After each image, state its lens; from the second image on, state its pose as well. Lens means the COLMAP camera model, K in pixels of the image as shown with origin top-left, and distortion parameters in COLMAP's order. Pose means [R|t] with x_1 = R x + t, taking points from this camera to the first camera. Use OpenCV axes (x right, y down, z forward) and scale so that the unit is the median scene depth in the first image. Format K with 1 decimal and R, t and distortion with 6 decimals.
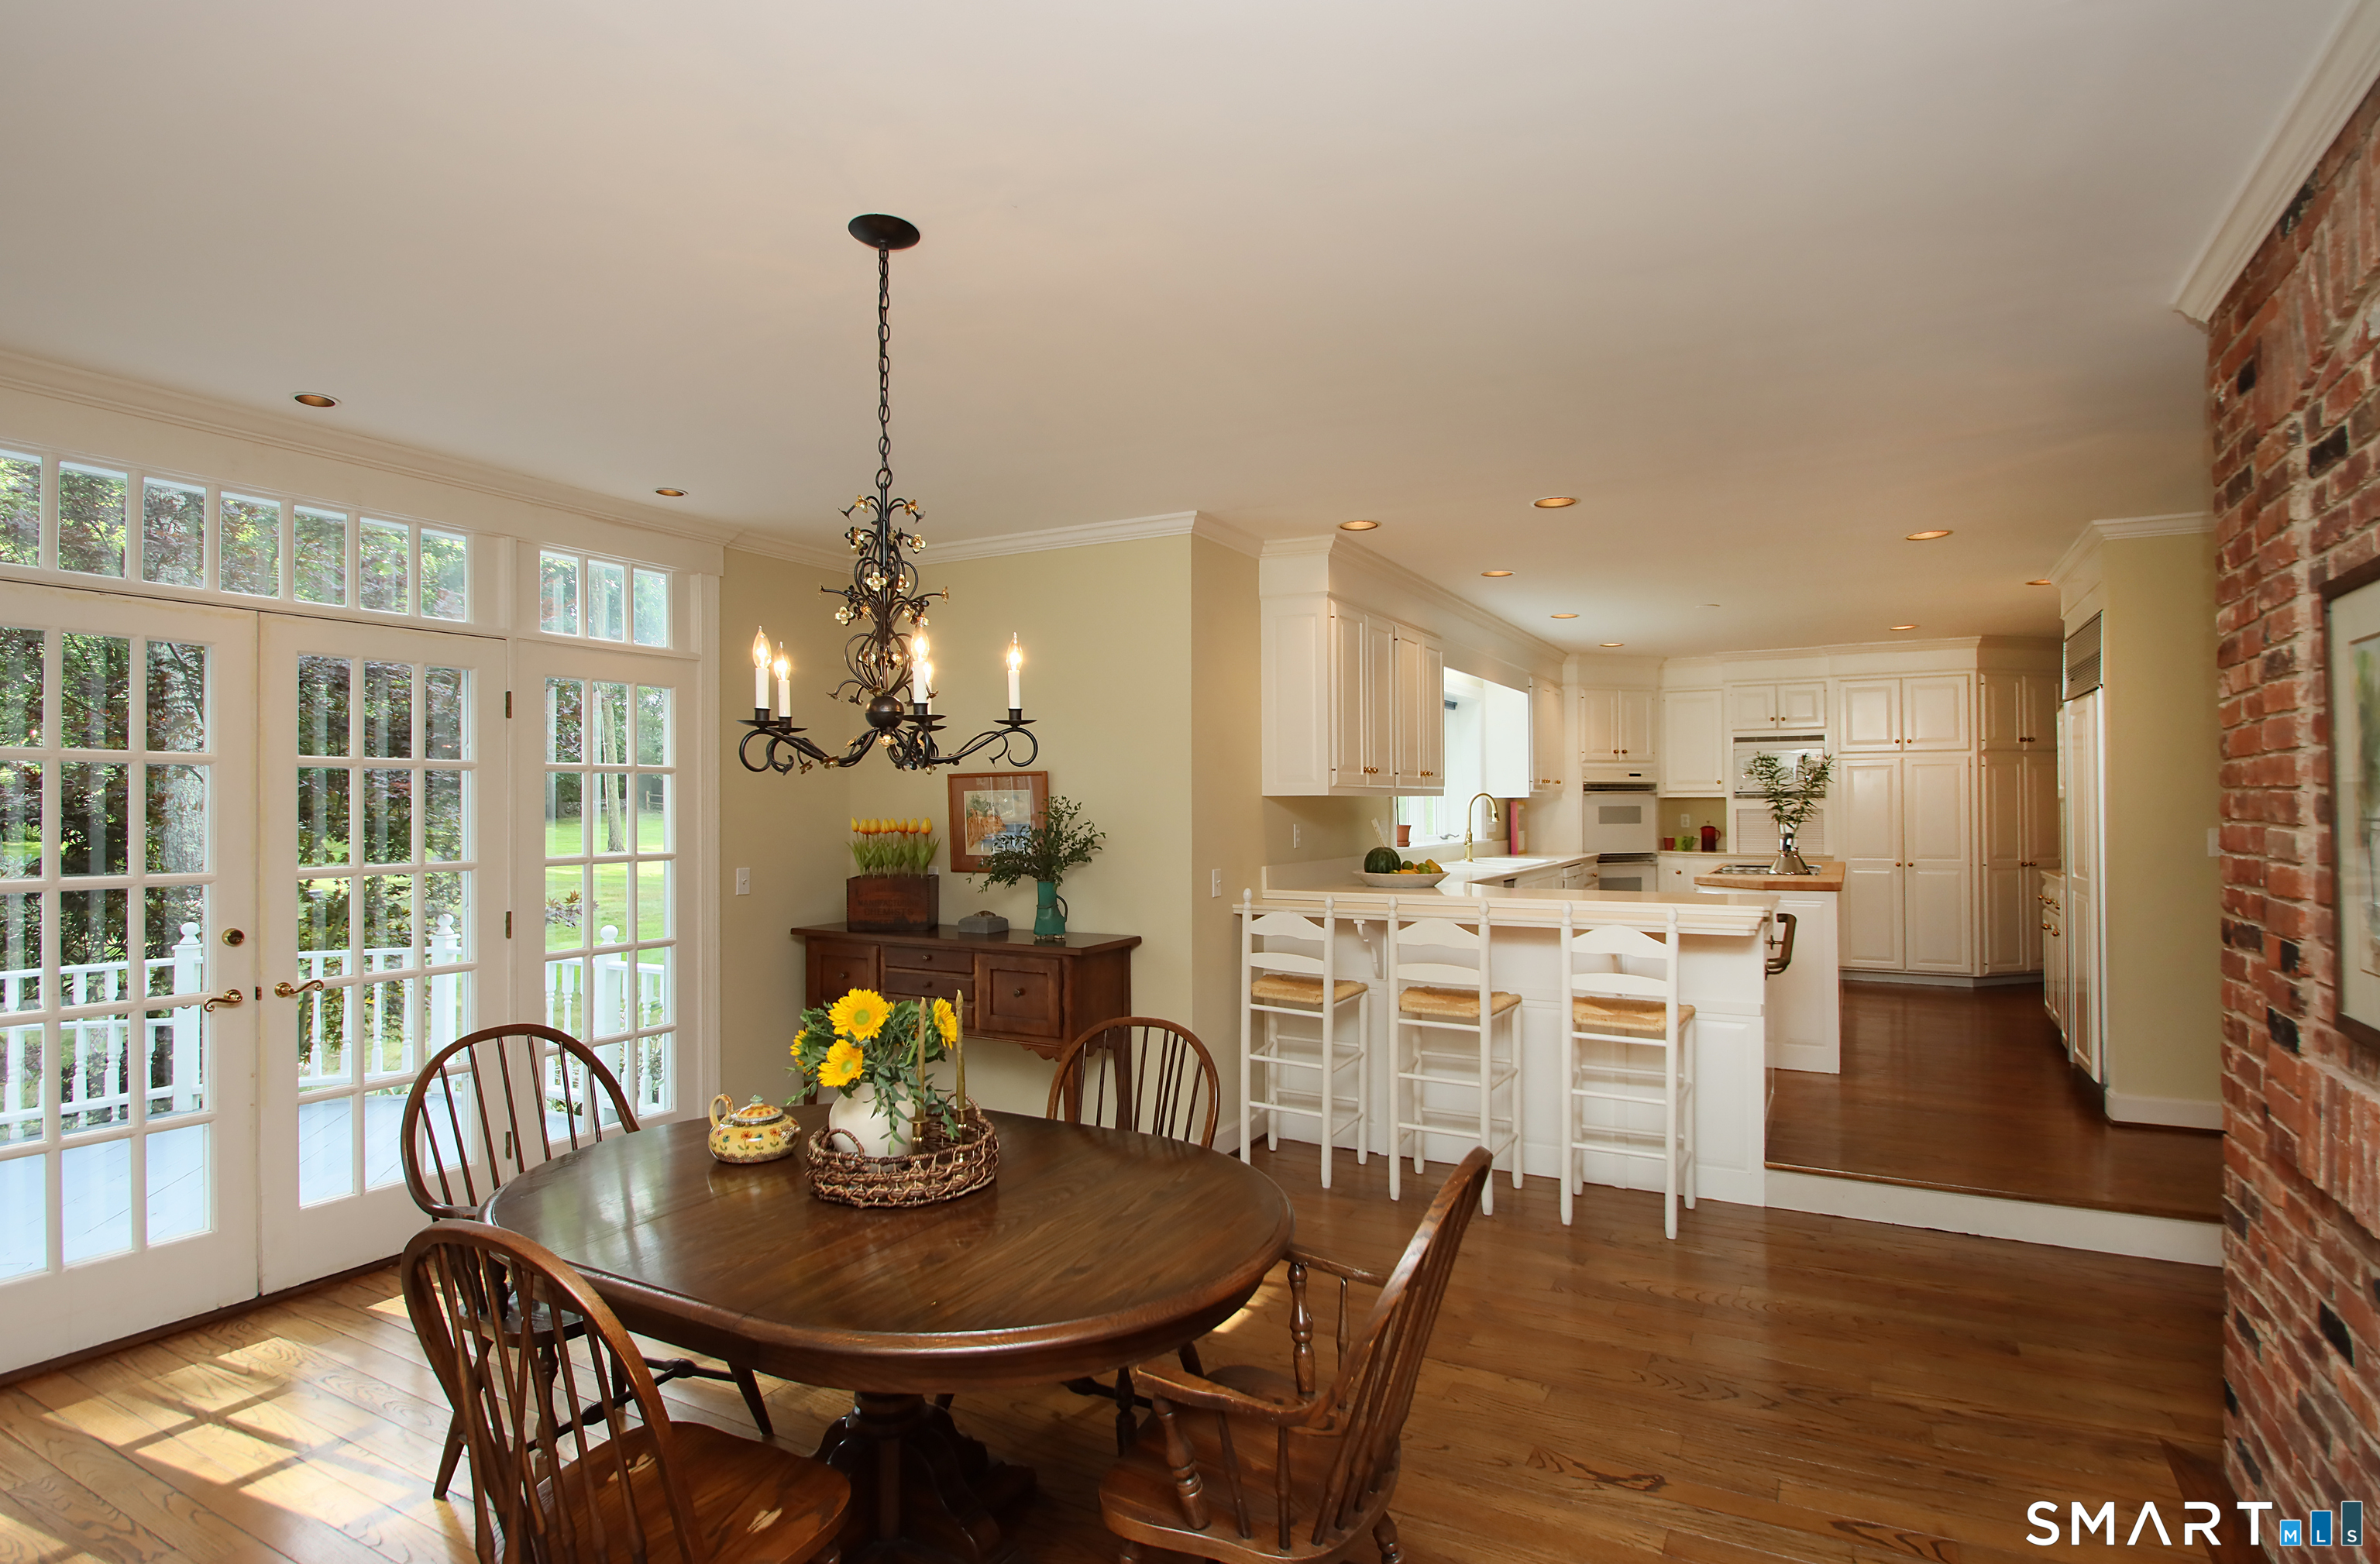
lens RADIAL K [[1225.9, 0, 1195.5], [0, 1225.9, 799.2], [0, 0, 1]] dist [-0.010685, -0.000439]
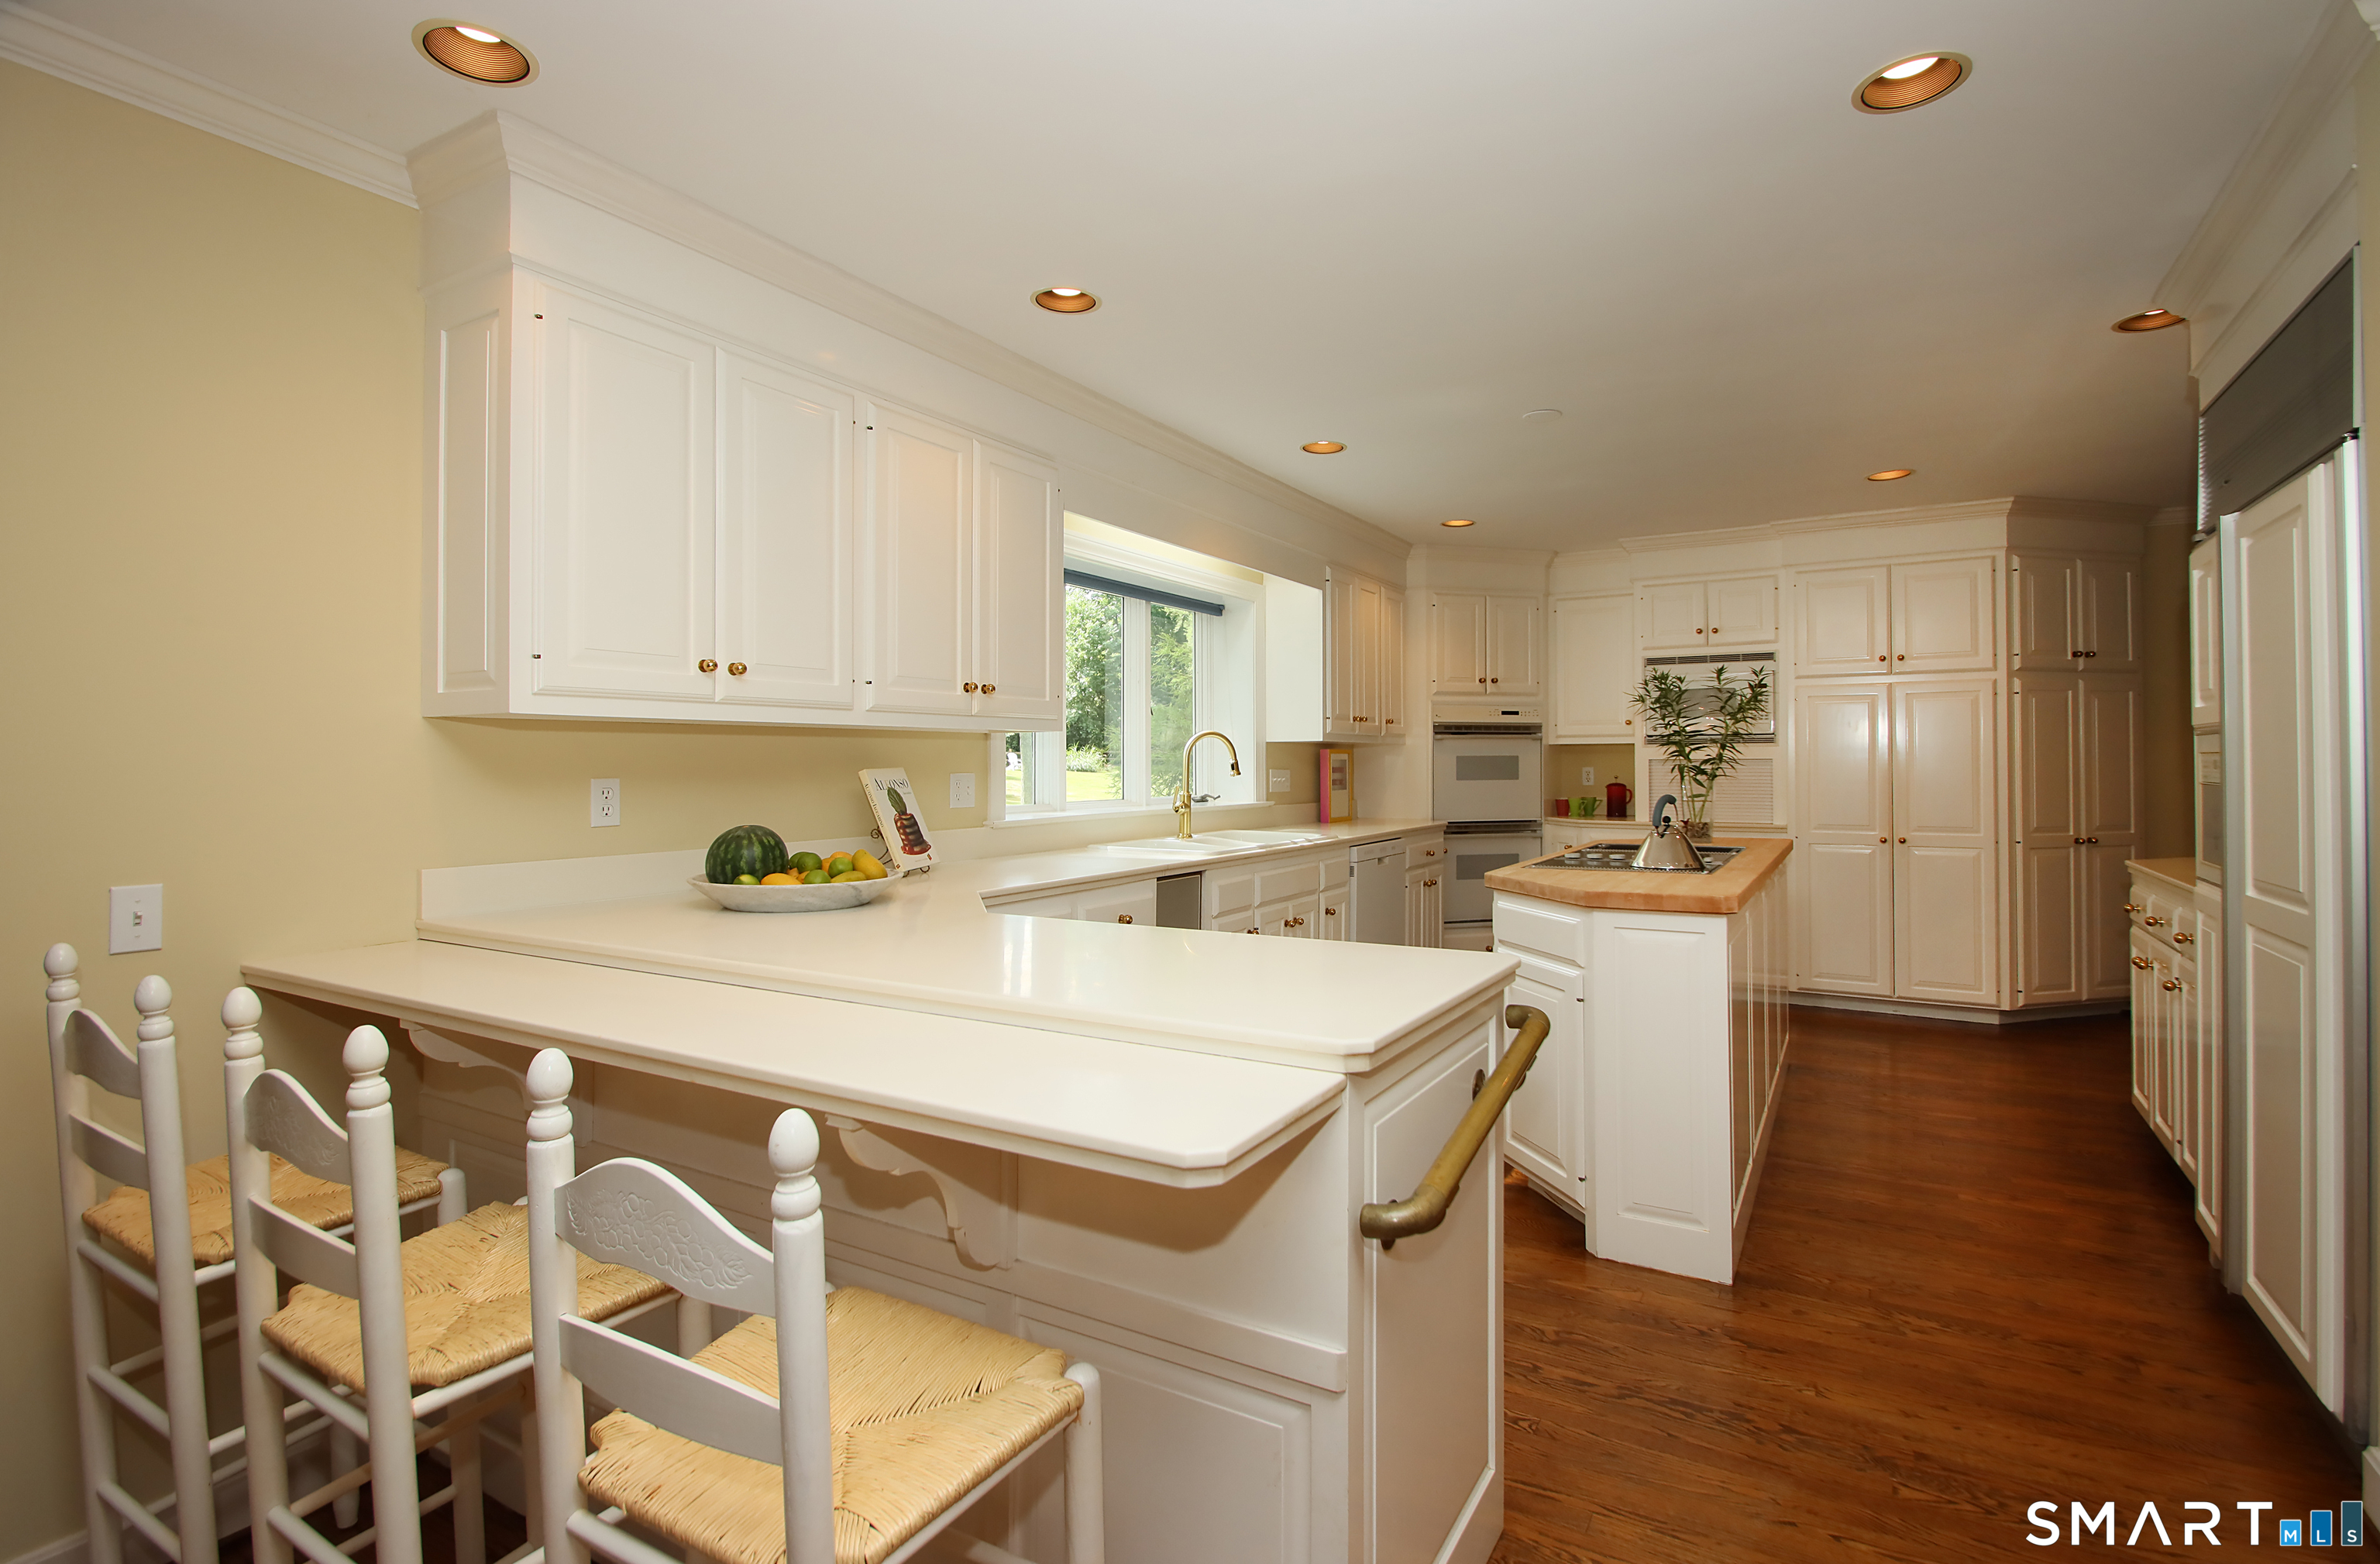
lens RADIAL K [[1107.5, 0, 1197.9], [0, 1107.5, 766.4], [0, 0, 1]] dist [0.003516, -0.001881]
pose [[0.998518, -0.000588, -0.054411, 0.222695], [0.000900, 0.999983, 0.005706, 0.008407], [0.054407, -0.005746, 0.998502, 0.355212]]
